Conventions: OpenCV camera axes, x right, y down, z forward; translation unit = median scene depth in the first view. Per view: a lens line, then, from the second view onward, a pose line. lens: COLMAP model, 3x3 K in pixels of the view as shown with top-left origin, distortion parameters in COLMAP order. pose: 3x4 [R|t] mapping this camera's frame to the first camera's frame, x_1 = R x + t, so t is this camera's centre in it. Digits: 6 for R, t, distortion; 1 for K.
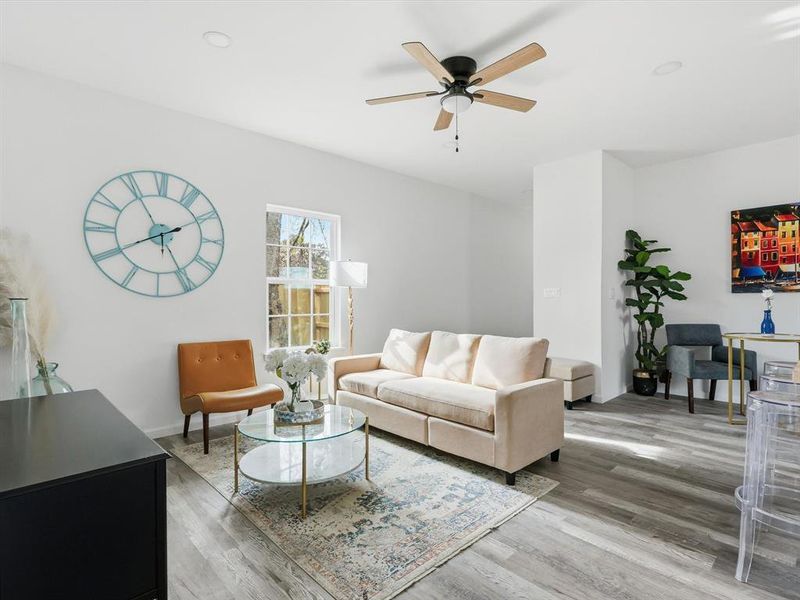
lens RADIAL K [[418.9, 0, 398.1], [0, 418.9, 299.8], [0, 0, 1]] dist [0.004311, 0.001149]
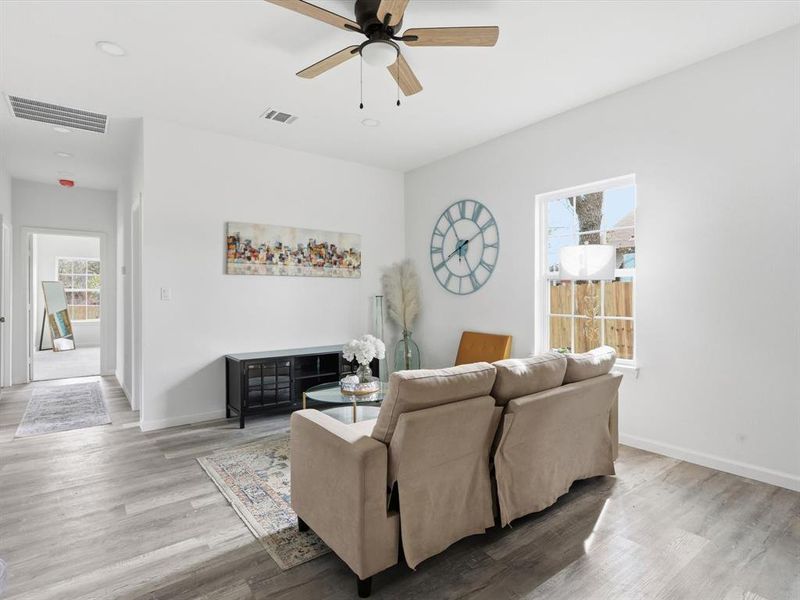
lens RADIAL K [[422.1, 0, 399.6], [0, 422.1, 293.5], [0, 0, 1]] dist [0.004410, 0.001450]
pose [[-0.103280, 0.000655, -0.994652, 0.813678], [0.001166, 0.999999, 0.000538, -0.011387], [0.994652, -0.001104, -0.103281, 0.974300]]
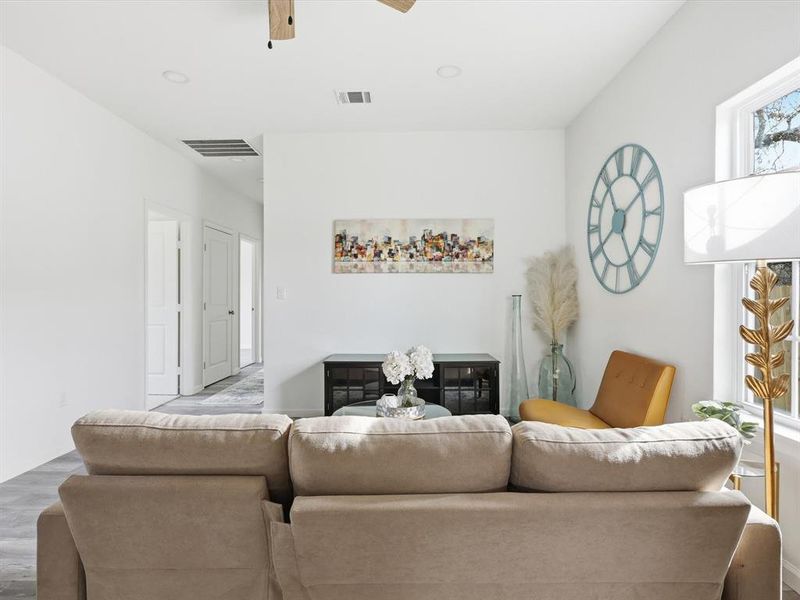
lens RADIAL K [[422.1, 0, 399.6], [0, 422.1, 293.5], [0, 0, 1]] dist [0.004410, 0.001450]
pose [[-0.699637, 0.004916, -0.714482, 0.387135], [0.004422, 0.999987, 0.002551, -0.010967], [0.714485, -0.001375, -0.699649, 1.330202]]
